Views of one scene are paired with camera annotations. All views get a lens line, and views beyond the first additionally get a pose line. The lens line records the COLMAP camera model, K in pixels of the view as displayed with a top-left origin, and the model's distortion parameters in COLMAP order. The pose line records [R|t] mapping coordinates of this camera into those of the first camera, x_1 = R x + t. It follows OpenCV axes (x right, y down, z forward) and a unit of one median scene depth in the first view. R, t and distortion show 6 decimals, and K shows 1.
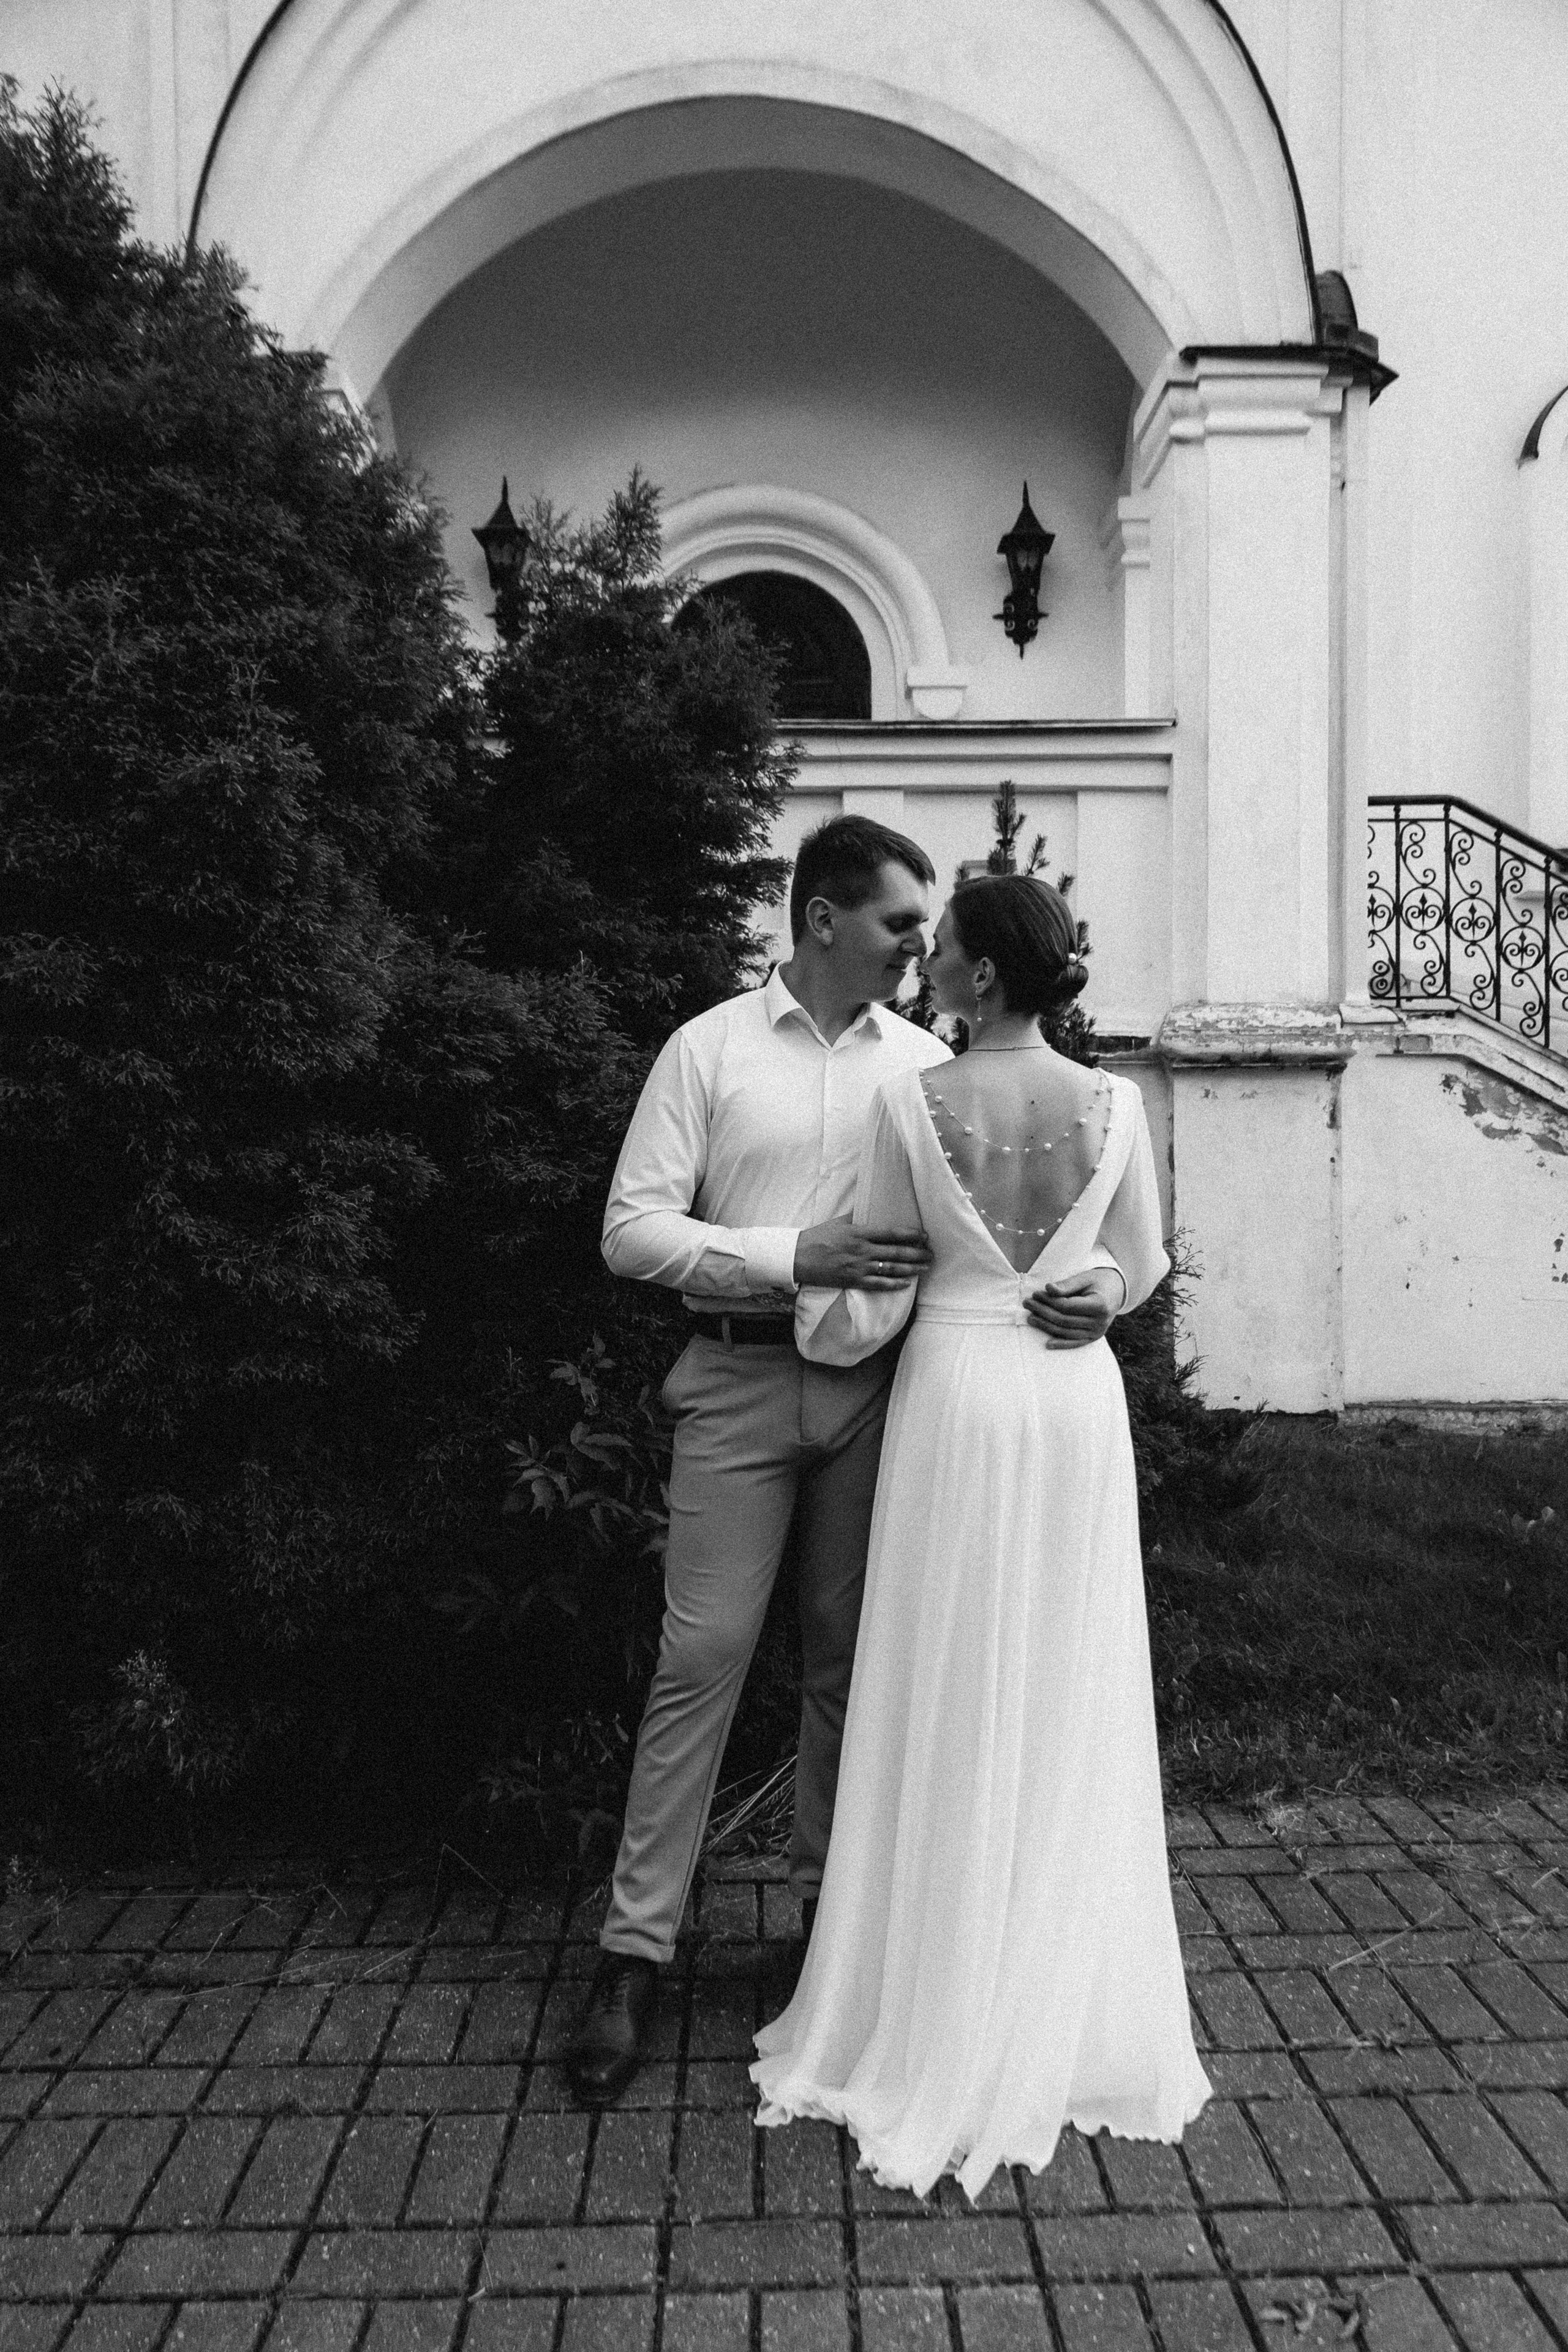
lens RADIAL K [[1631.5, 0, 784.0], [0, 1631.5, 1176.0], [0, 0, 1]] dist [-0.077255, 0.045097]
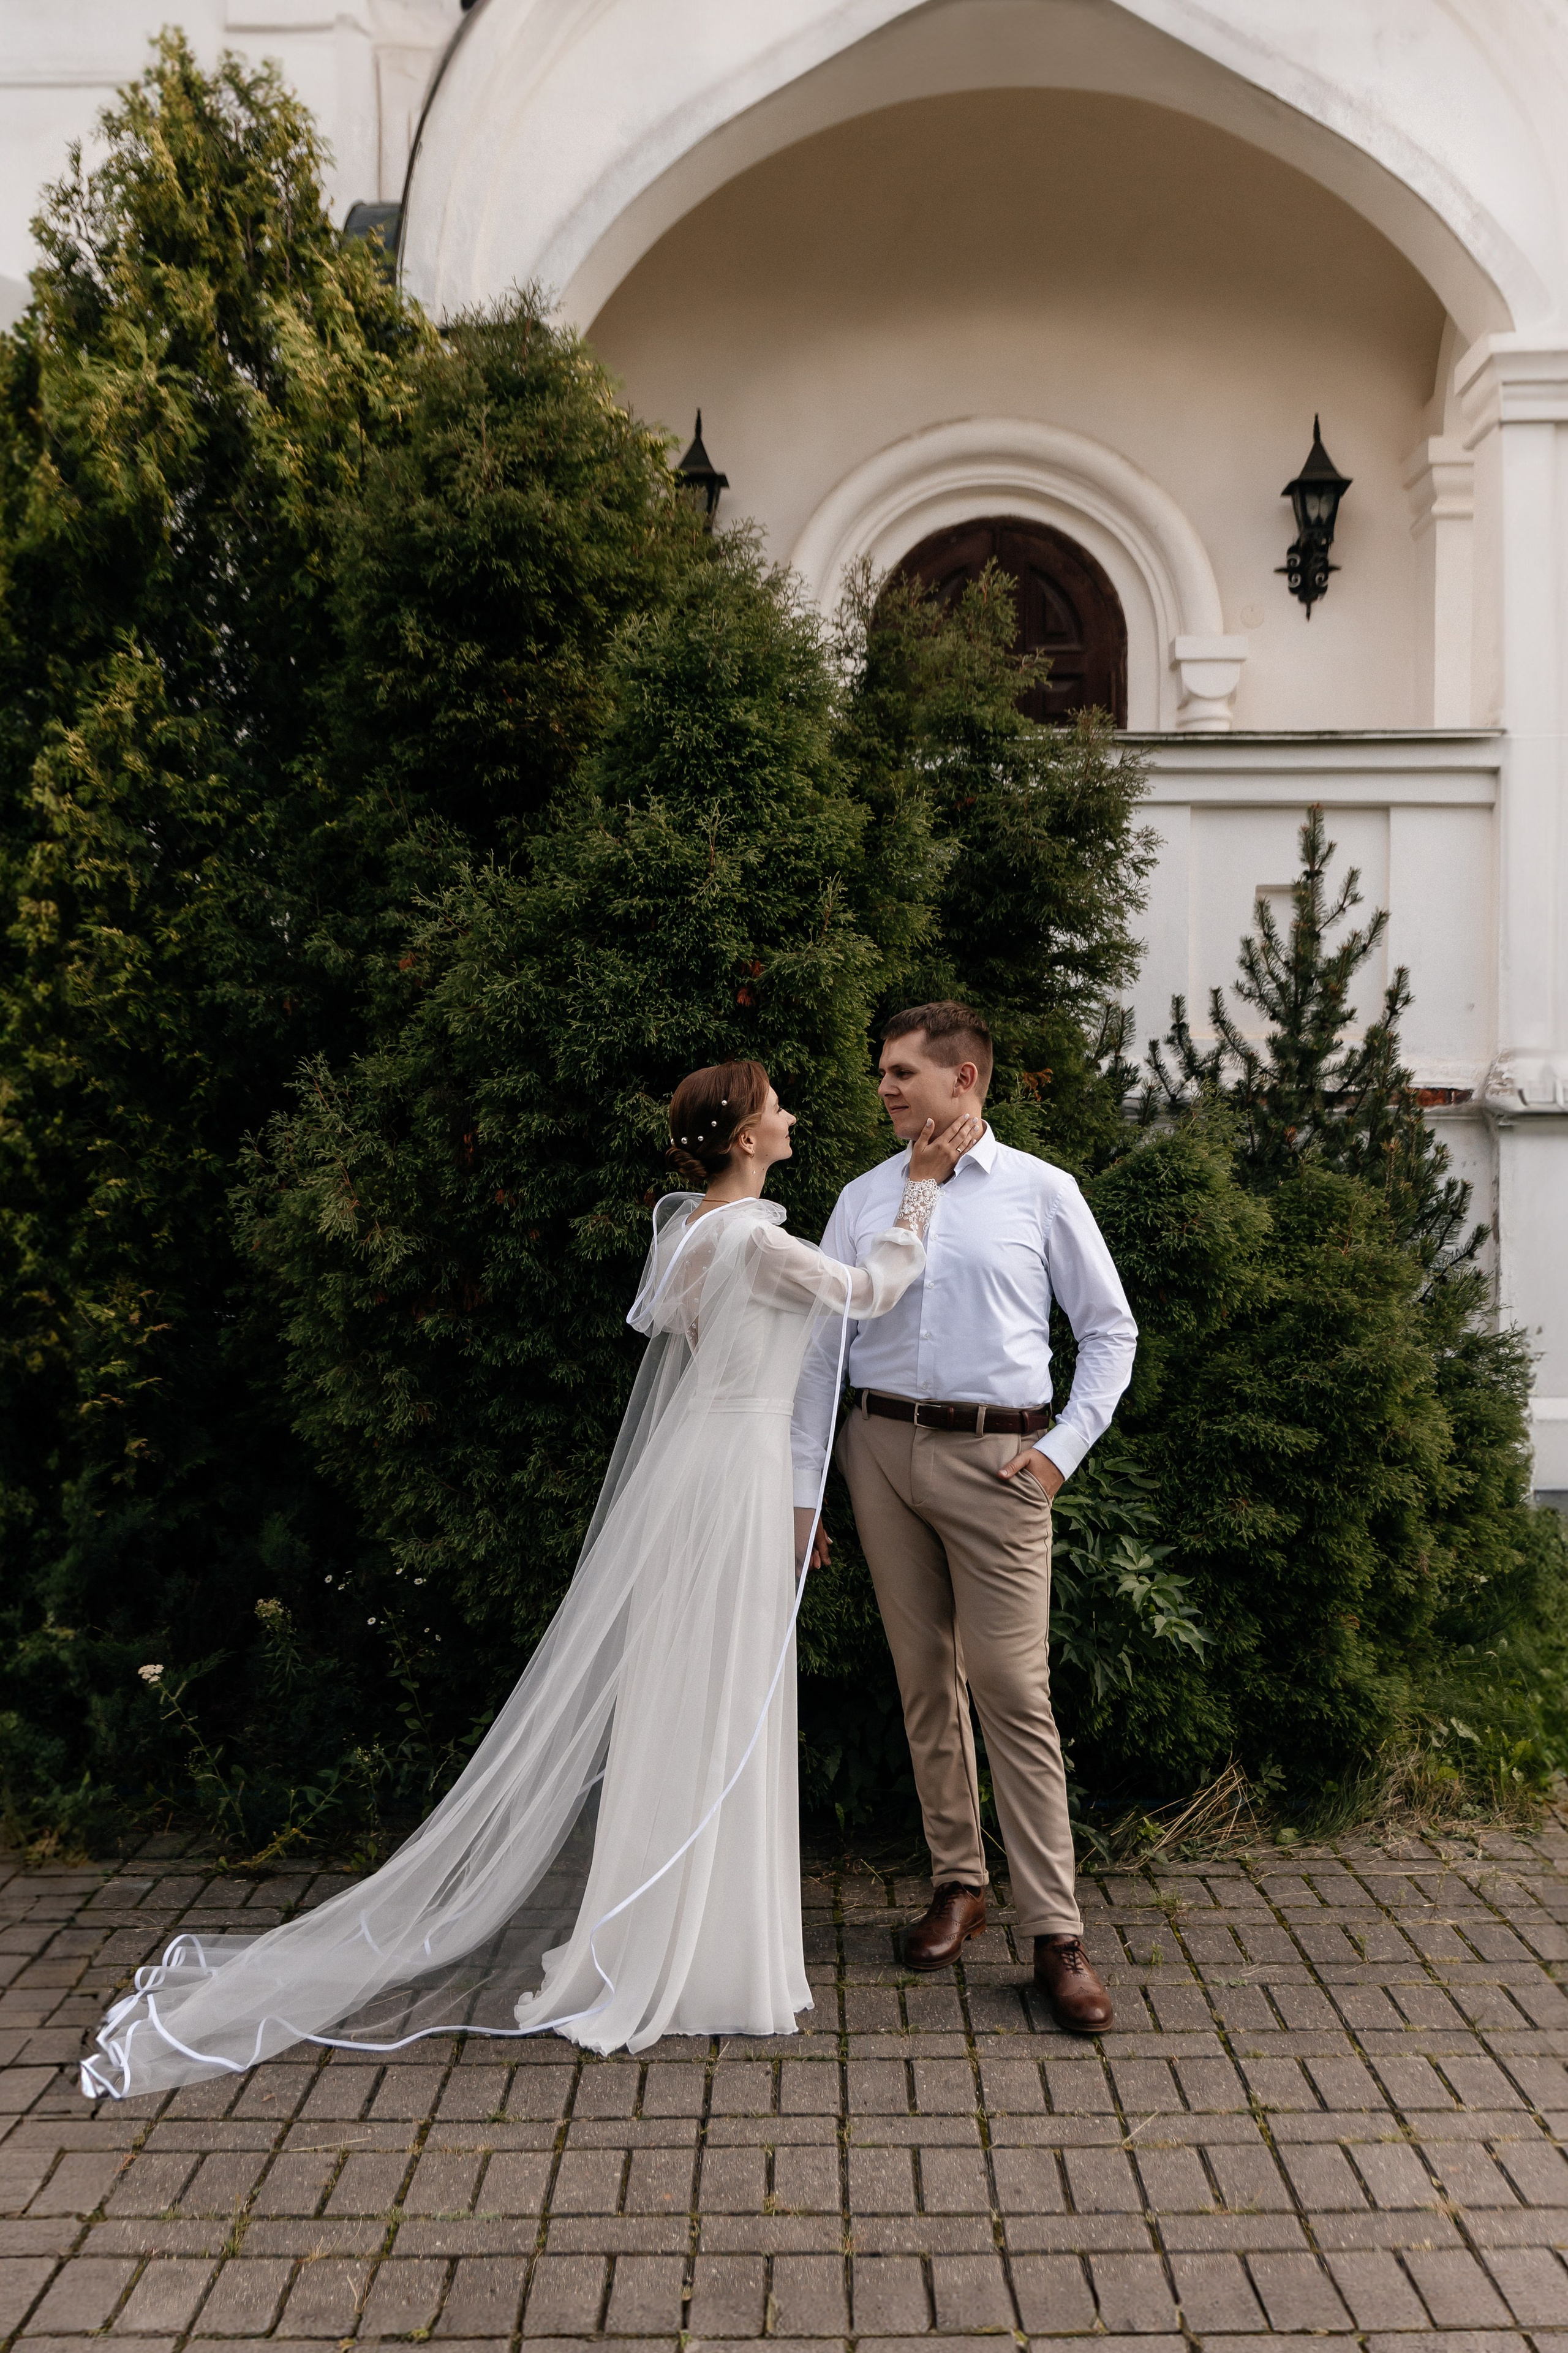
lens RADIAL K [[2305.1, 0, 784.0], [0, 2305.1, 1176.5], [0, 0, 1]] dist [-0.050393, -0.025720]
pose [[0.998930, 0.008594, -0.045436, -0.089364], [-0.009212, 0.999868, -0.013411, -0.018826], [0.045314, 0.013815, 0.998877, -0.253203]]
